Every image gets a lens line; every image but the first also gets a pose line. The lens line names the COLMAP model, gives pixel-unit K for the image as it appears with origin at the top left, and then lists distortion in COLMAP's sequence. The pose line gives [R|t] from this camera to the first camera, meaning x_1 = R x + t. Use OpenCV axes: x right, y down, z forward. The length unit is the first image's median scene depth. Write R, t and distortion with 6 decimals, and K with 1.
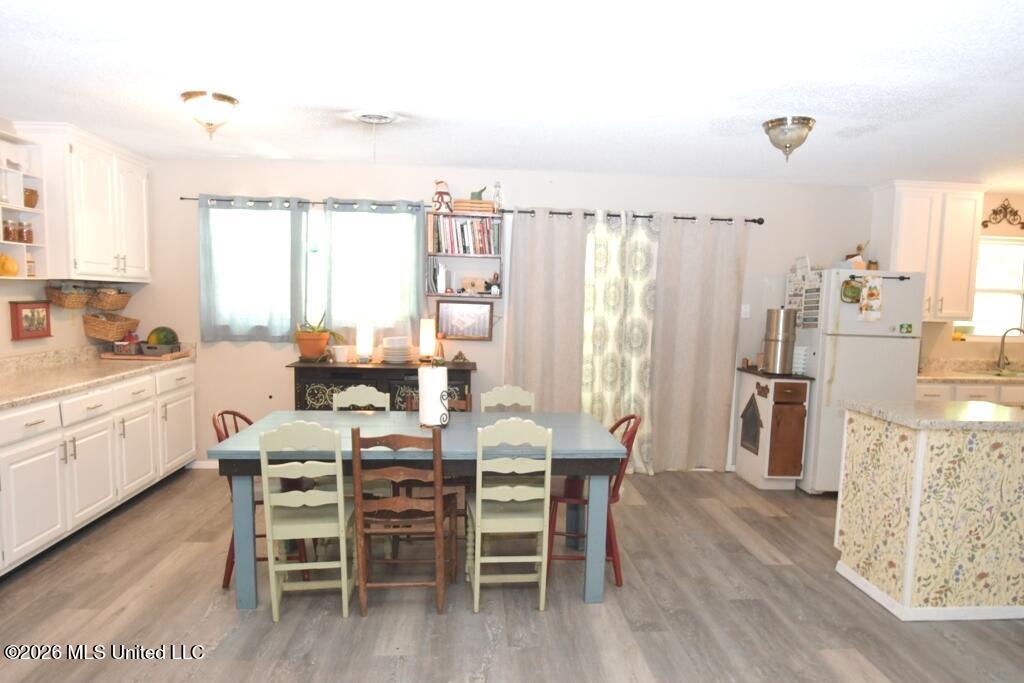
lens RADIAL K [[671.7, 0, 513.7], [0, 671.7, 368.8], [0, 0, 1]] dist [-0.032943, 0.000294]
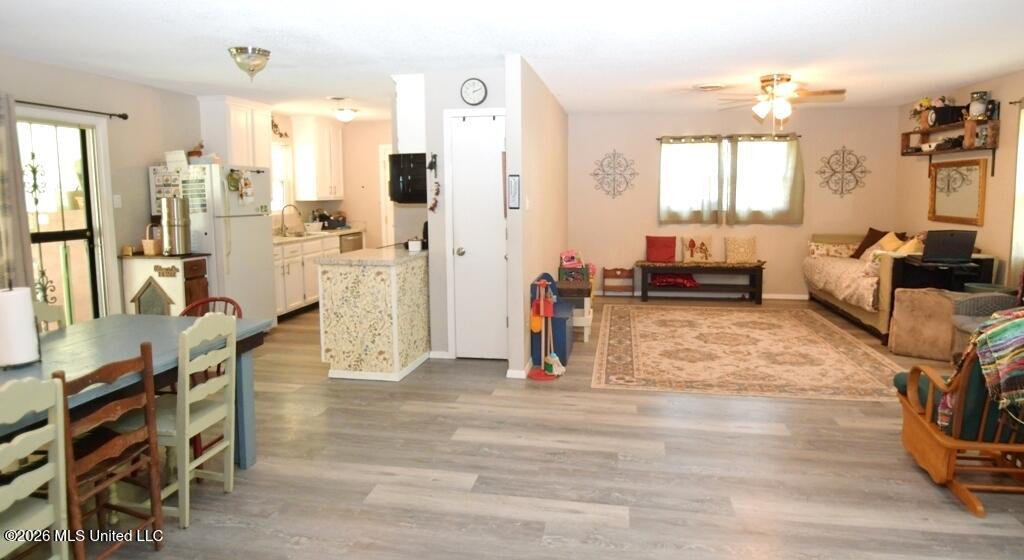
lens RADIAL K [[585.5, 0, 525.7], [0, 585.5, 245.9], [0, 0, 1]] dist [-0.003464, -0.000842]
pose [[0.231837, -0.114421, 0.966002, -0.434617], [0.110964, 0.989687, 0.090596, -0.032156], [-0.966405, 0.086188, 0.242142, 0.185722]]
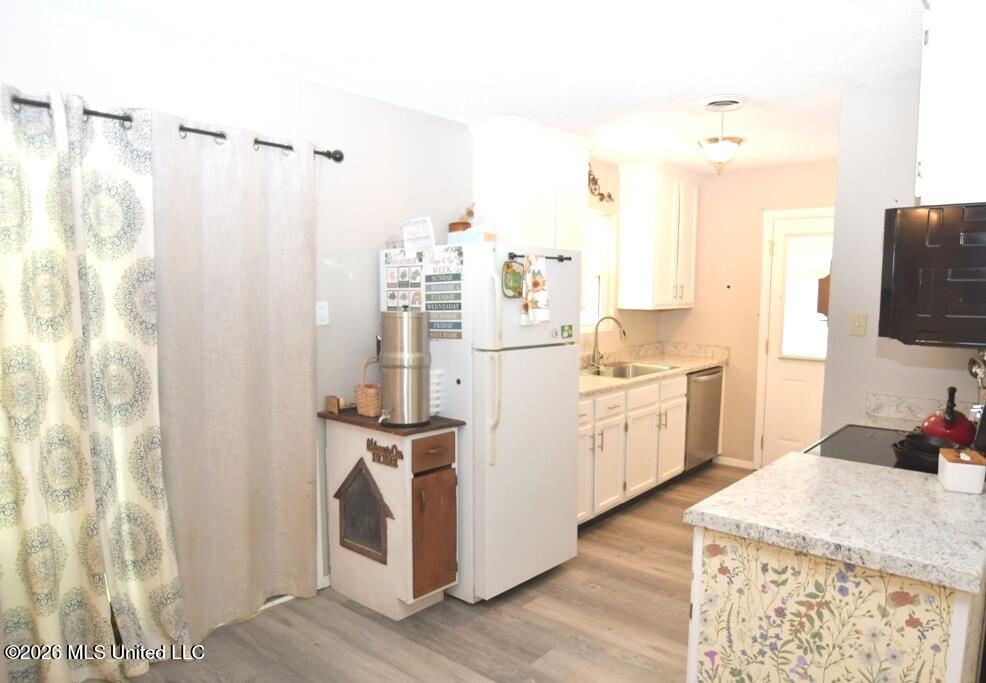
lens RADIAL K [[658.4, 0, 519.4], [0, 658.4, 363.2], [0, 0, 1]] dist [-0.035232, -0.002738]
pose [[0.667387, -0.106832, 0.737008, 0.044855], [0.083529, 0.994150, 0.068468, -0.074963], [-0.740012, 0.015867, 0.672407, 0.547550]]
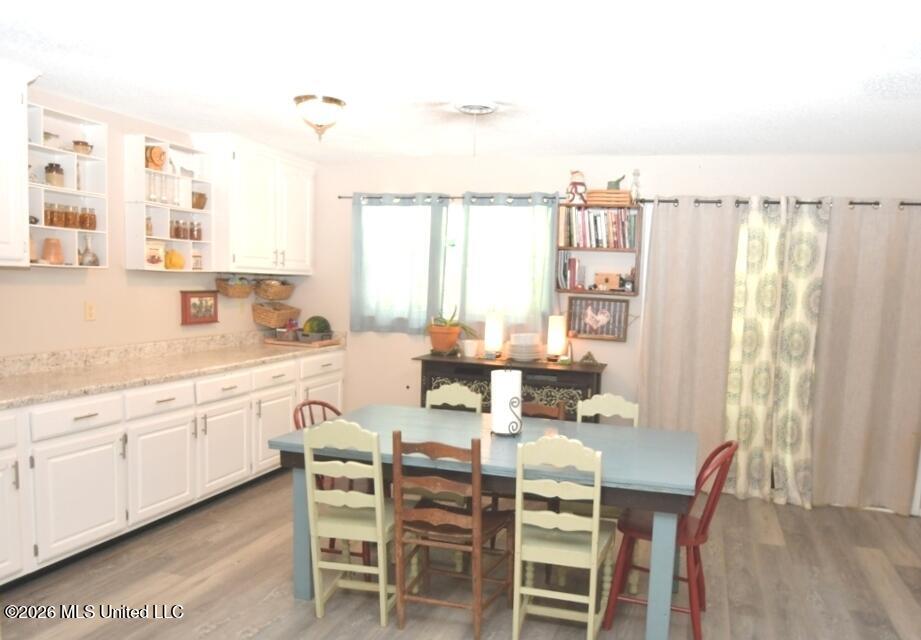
lens RADIAL K [[668.3, 0, 502.8], [0, 668.3, 348.0], [0, 0, 1]] dist [-0.033232, 0.003728]
pose [[0.938345, 0.044920, -0.342770, 0.133553], [-0.051272, 0.998640, -0.009485, -0.017079], [0.341878, 0.026474, 0.939371, 0.090467]]
